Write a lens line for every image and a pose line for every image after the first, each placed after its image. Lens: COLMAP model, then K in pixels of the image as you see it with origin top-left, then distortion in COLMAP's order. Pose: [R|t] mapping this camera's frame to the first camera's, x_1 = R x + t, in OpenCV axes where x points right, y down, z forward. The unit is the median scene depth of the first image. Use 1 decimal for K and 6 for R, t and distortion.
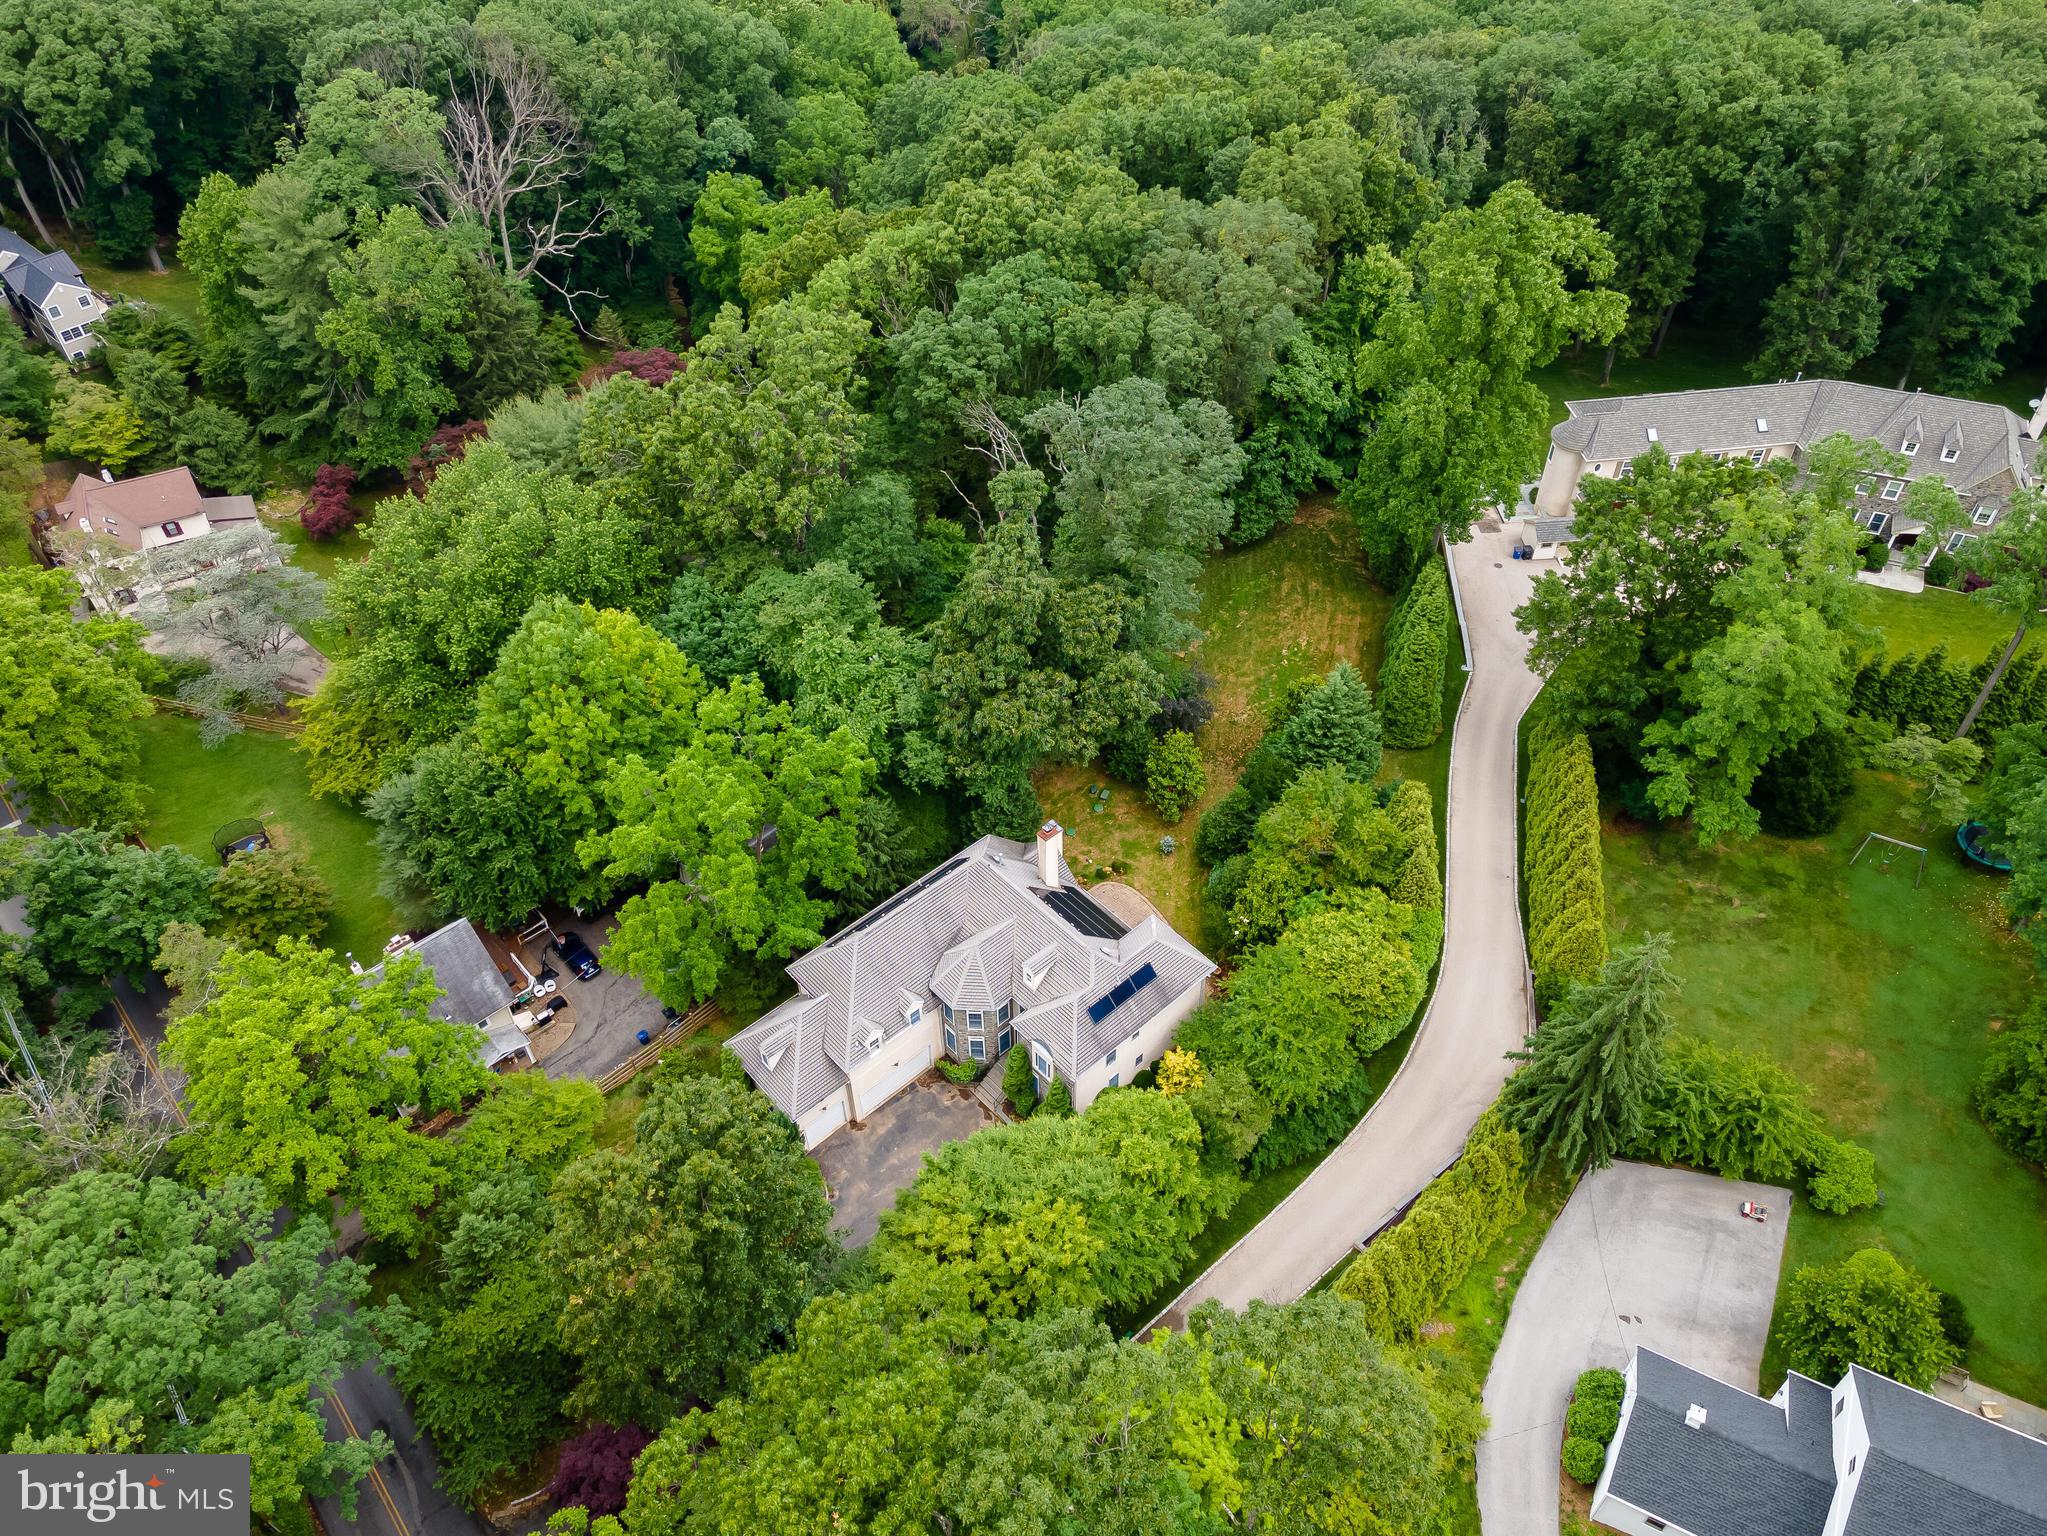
lens RADIAL K [[1473.0, 0, 1023.5], [0, 1473.0, 768.0], [0, 0, 1]] dist [0.038839, 0.006005]
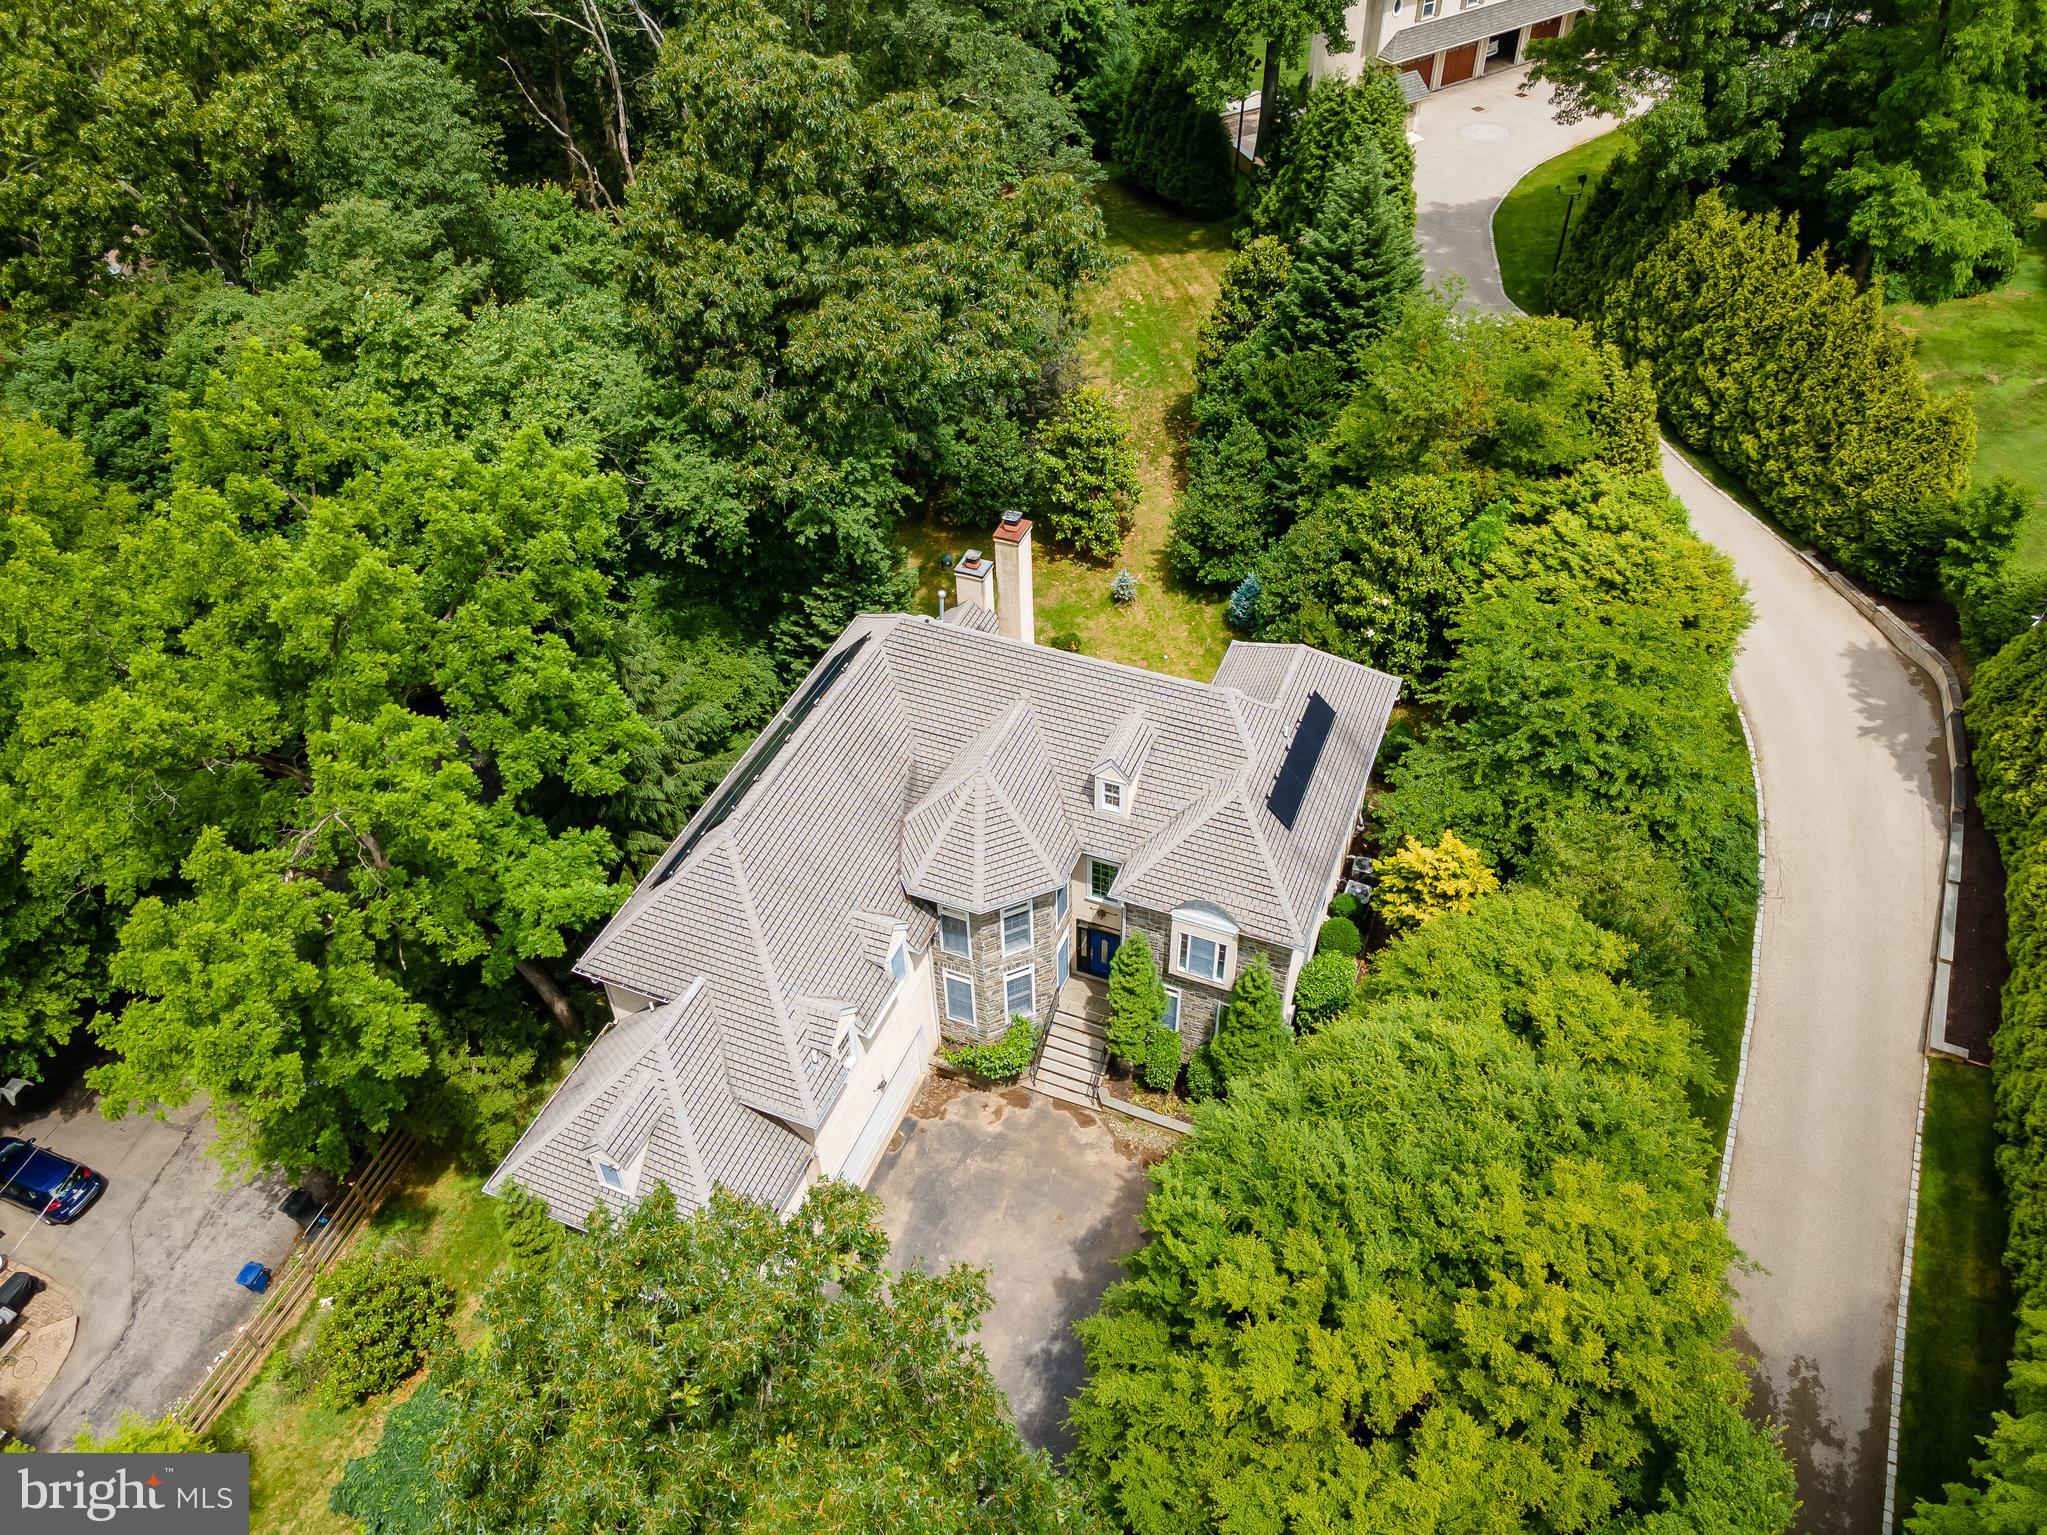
lens RADIAL K [[1473.0, 0, 1023.5], [0, 1473.0, 767.5], [0, 0, 1]] dist [0.038839, 0.006005]
pose [[0.900676, -0.299963, 0.314333, -0.157558], [0.313368, 0.949596, 0.008274, 0.115795], [-0.300971, 0.091049, 0.949277, 0.534980]]
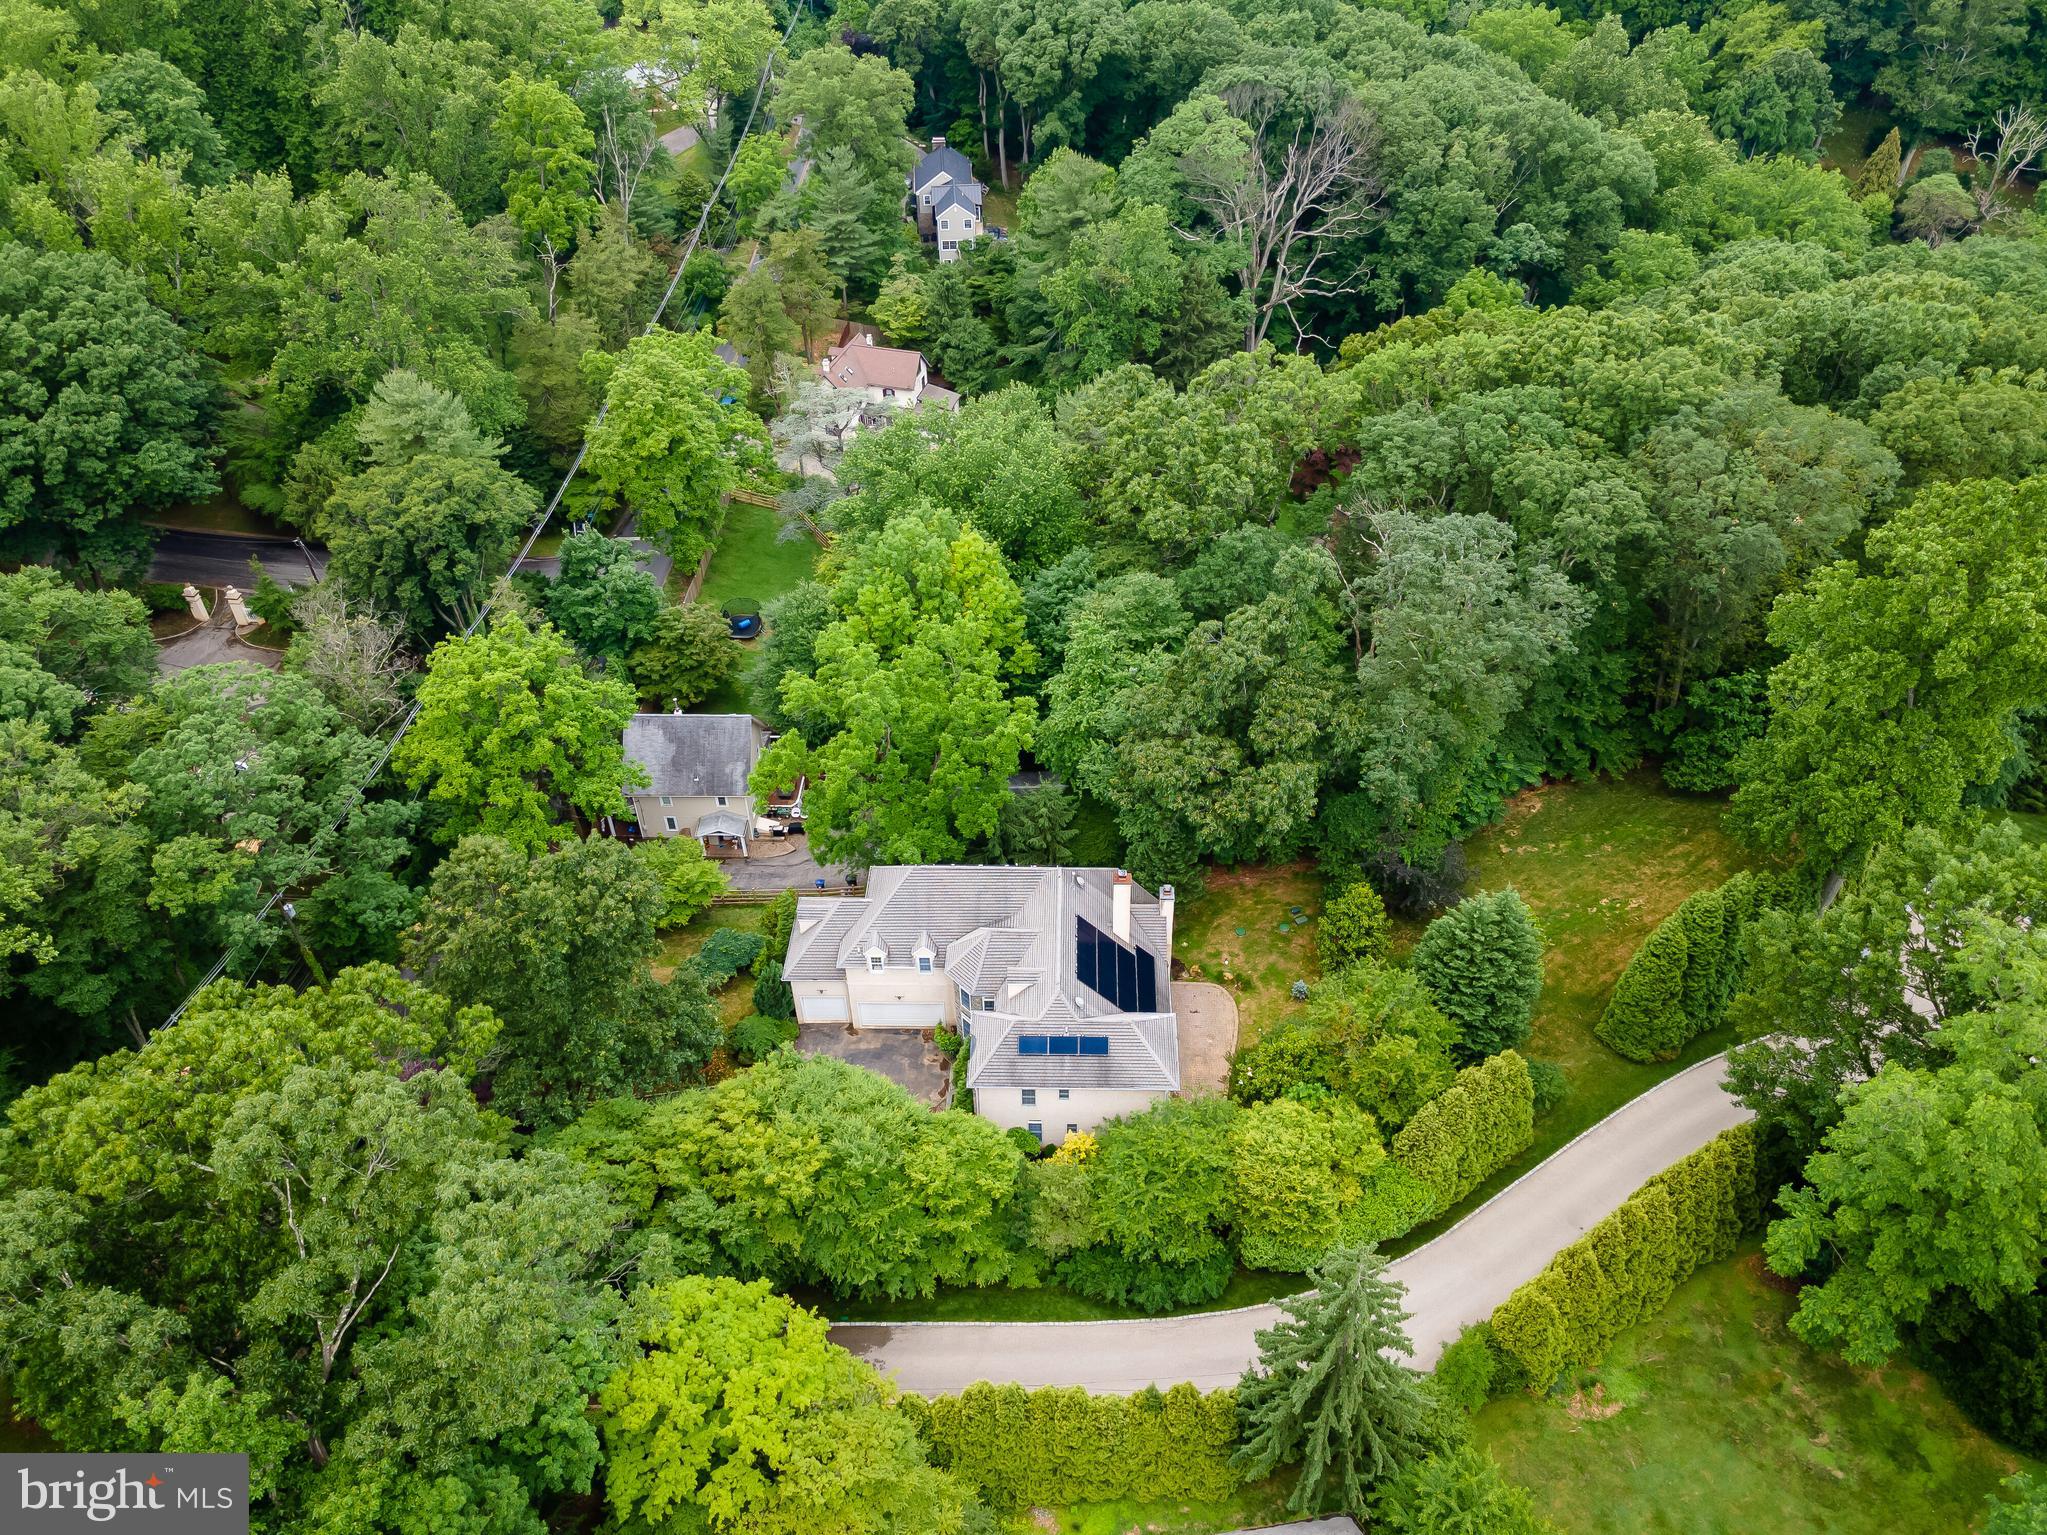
lens RADIAL K [[1473.0, 0, 1023.5], [0, 1473.0, 767.5], [0, 0, 1]] dist [0.038839, 0.006005]
pose [[0.726136, 0.452421, -0.517728, 0.436605], [-0.488858, 0.869225, 0.073935, -0.059058], [0.483472, 0.199408, 0.852344, 0.124907]]
